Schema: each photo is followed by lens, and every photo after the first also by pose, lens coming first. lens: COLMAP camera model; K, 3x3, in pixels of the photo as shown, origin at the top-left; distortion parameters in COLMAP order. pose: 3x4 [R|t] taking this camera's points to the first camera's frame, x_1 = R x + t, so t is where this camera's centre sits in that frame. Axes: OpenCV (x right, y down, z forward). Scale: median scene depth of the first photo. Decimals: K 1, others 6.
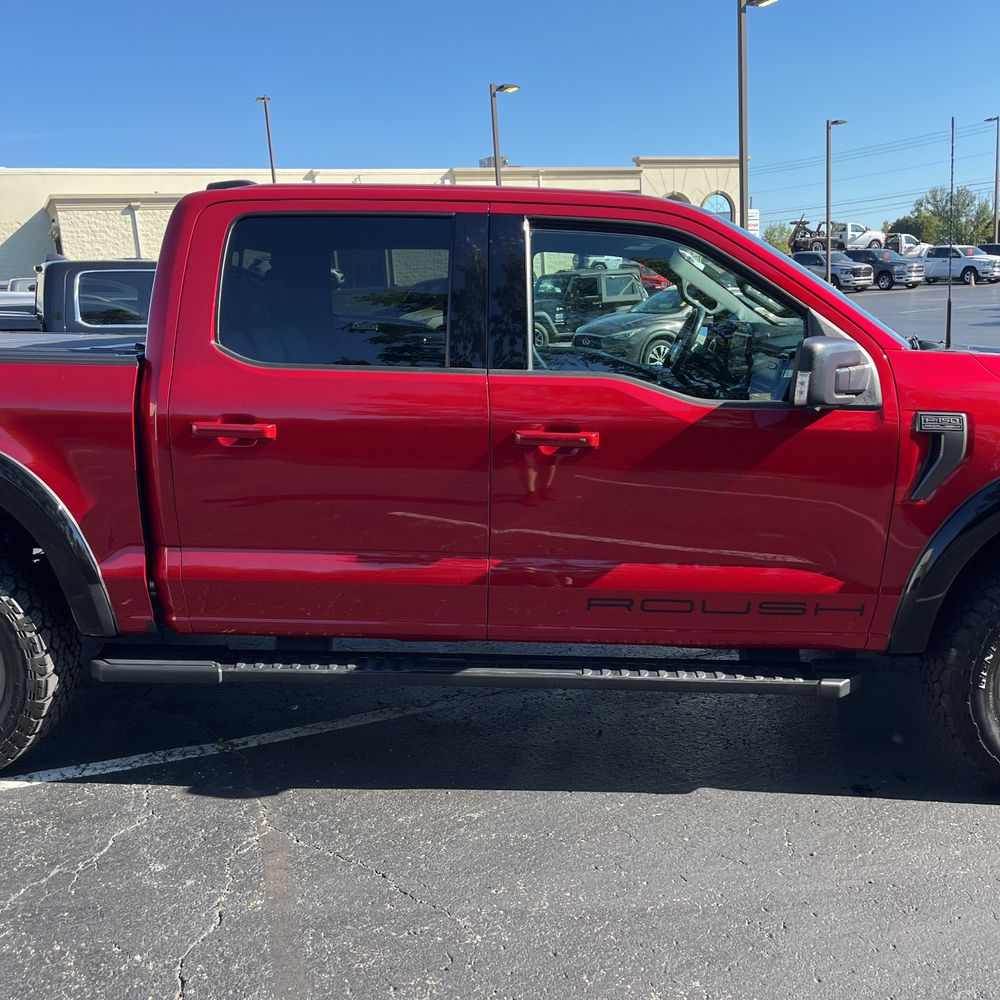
lens RADIAL K [[1014.4, 0, 496.6], [0, 1014.4, 513.8], [0, 0, 1]] dist [0.033059, 0.000000]
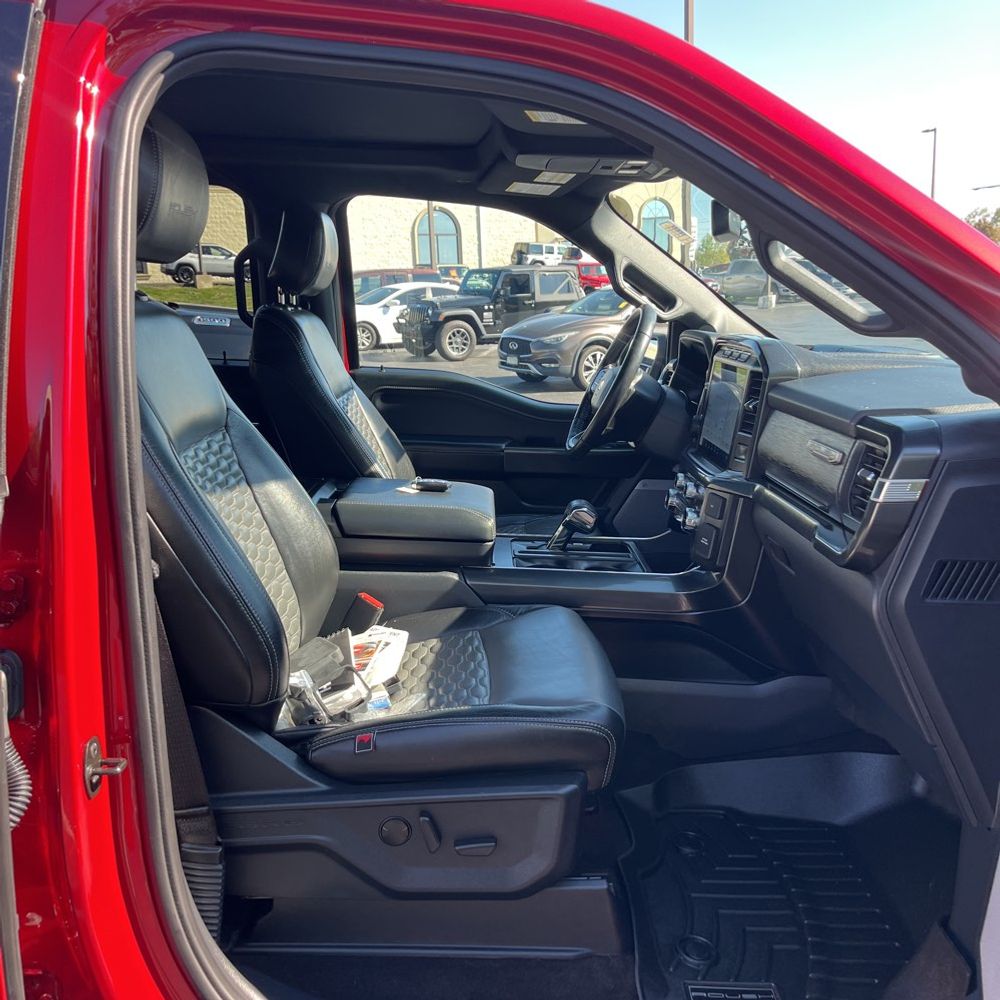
lens RADIAL K [[1014.4, 0, 502.9], [0, 1014.4, 508.9], [0, 0, 1]] dist [0.033059, 0.000000]
pose [[0.997817, 0.012159, 0.064911, 0.024188], [-0.011967, 0.999923, -0.003346, -0.024897], [-0.064947, 0.002562, 0.997885, 0.125288]]
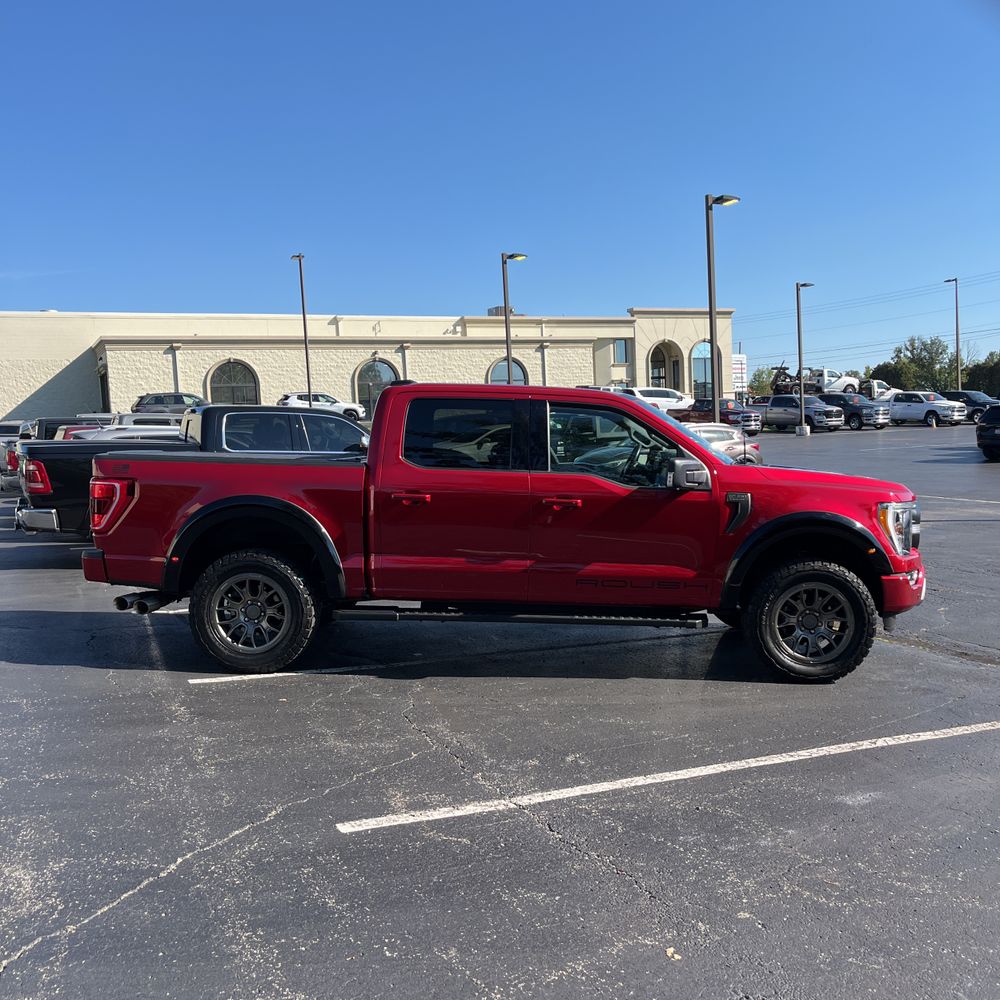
lens RADIAL K [[1014.4, 0, 504.5], [0, 1014.4, 501.2], [0, 0, 1]] dist [0.033059, 0.000000]
pose [[0.999896, 0.012650, 0.006890, -0.014420], [-0.011562, 0.990110, -0.139813, 0.042157], [-0.008590, 0.139719, 0.990154, -0.211437]]
